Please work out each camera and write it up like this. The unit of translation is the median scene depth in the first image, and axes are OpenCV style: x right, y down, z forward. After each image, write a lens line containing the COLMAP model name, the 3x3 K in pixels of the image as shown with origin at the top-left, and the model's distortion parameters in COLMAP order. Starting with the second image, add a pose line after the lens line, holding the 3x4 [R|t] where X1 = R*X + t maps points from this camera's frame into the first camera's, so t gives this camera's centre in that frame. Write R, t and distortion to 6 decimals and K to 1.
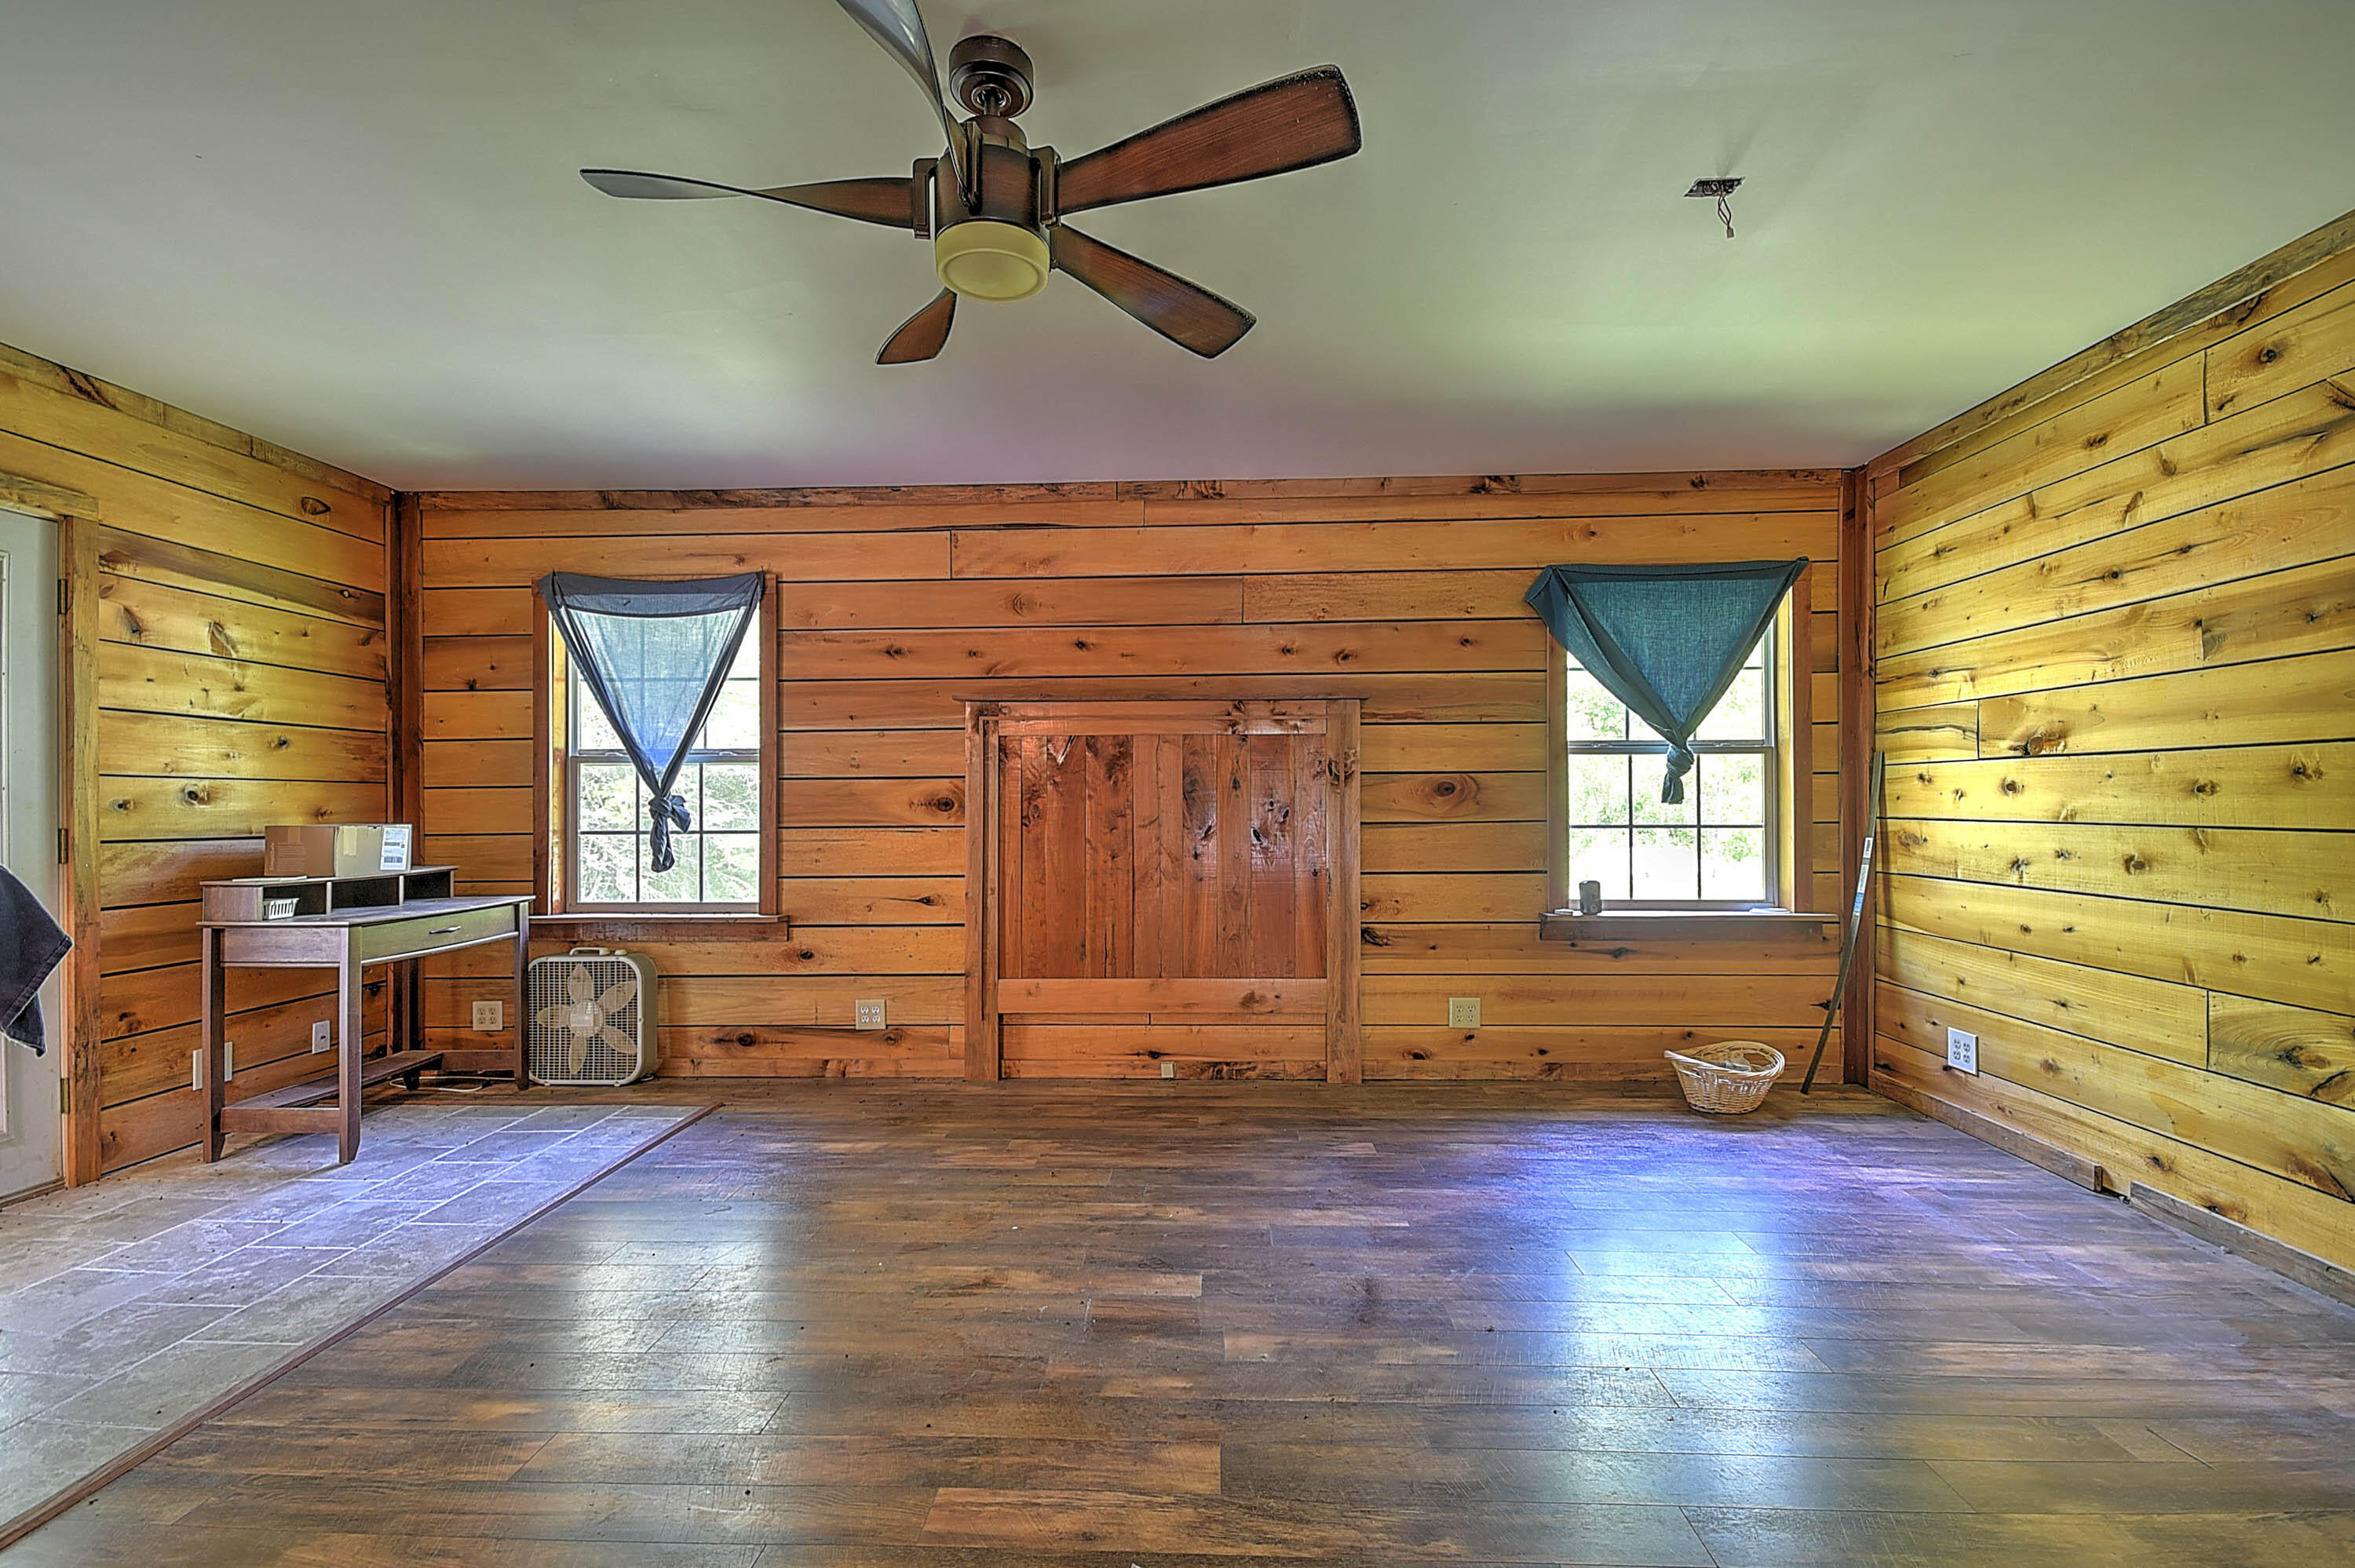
lens RADIAL K [[1024.7, 0, 1168.6], [0, 1024.7, 795.2], [0, 0, 1]] dist [0.005767, -0.000219]
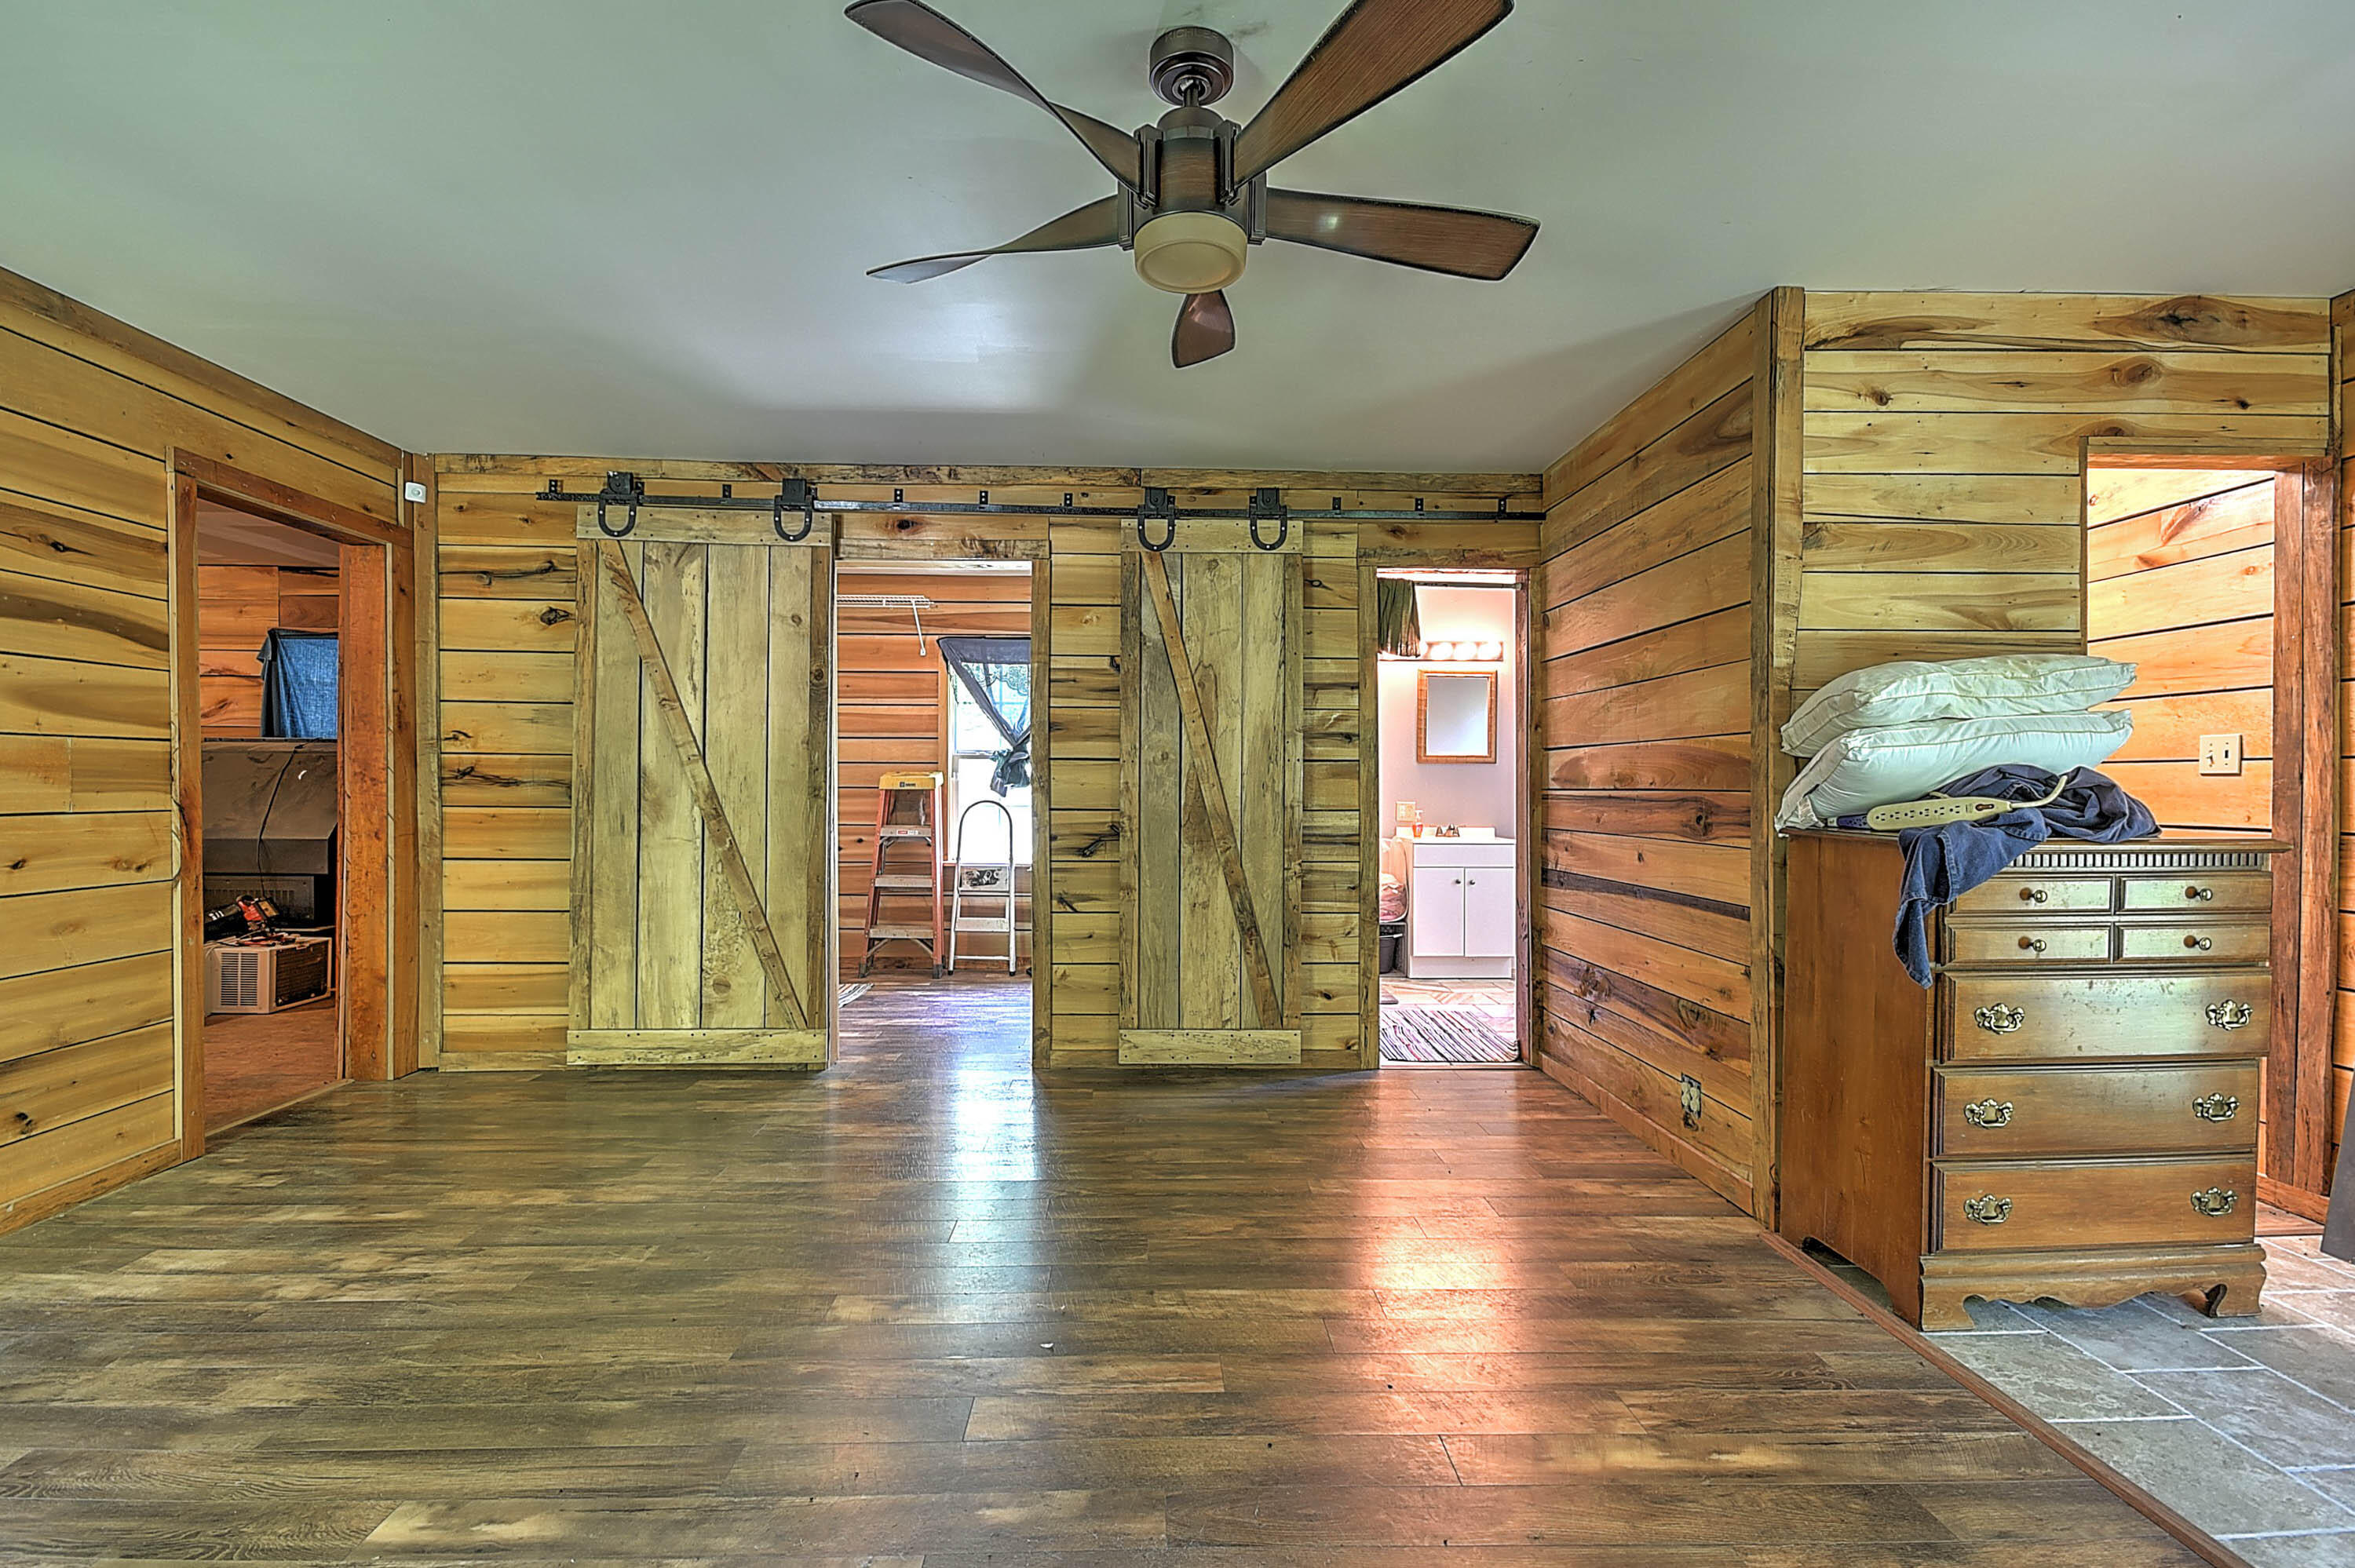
lens RADIAL K [[1043.1, 0, 1167.7], [0, 1043.1, 789.2], [0, 0, 1]] dist [0.003066, -0.000846]
pose [[-0.997127, 0.003662, -0.075656, -0.032418], [0.003642, 0.999993, 0.000398, 0.003109], [0.075657, 0.000121, -0.997134, 0.876602]]
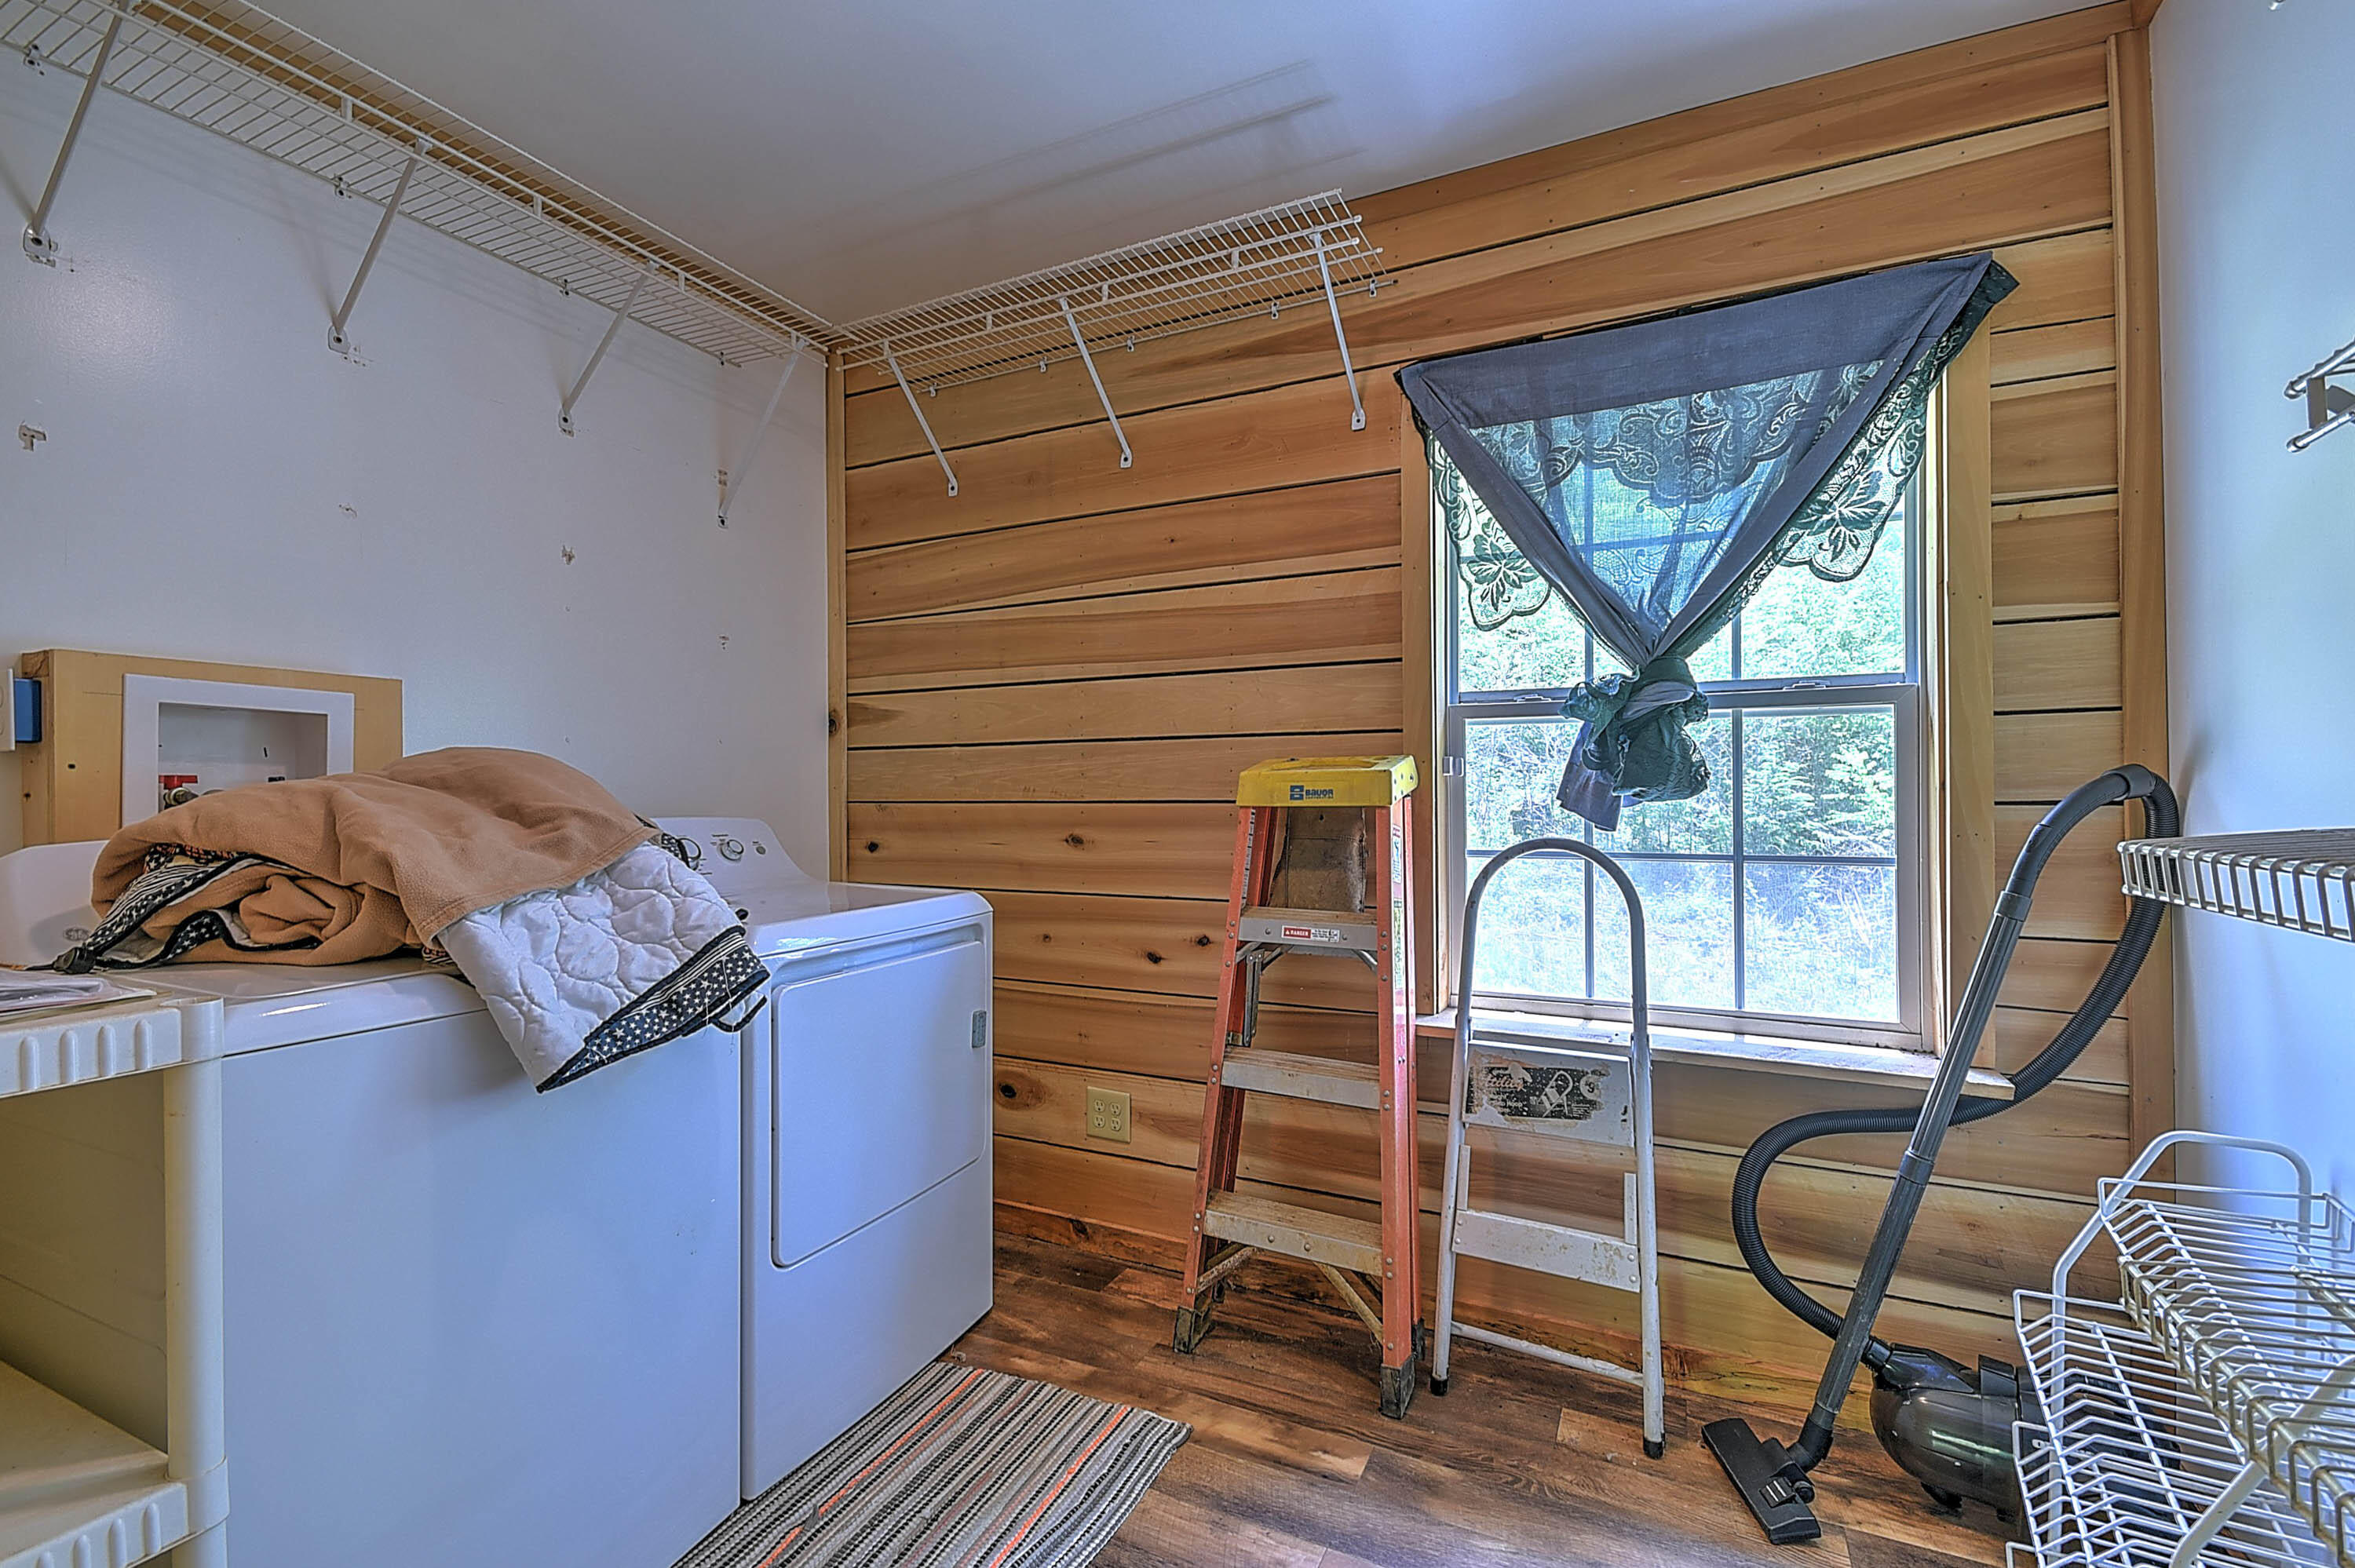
lens RADIAL K [[1030.5, 0, 1177.2], [0, 1030.5, 795.9], [0, 0, 1]] dist [0.016147, -0.008674]
pose [[-0.913269, 0.012029, 0.407179, 0.079220], [0.010316, 0.999926, -0.006401, -0.000078], [-0.407226, -0.001645, -0.913326, -0.155757]]
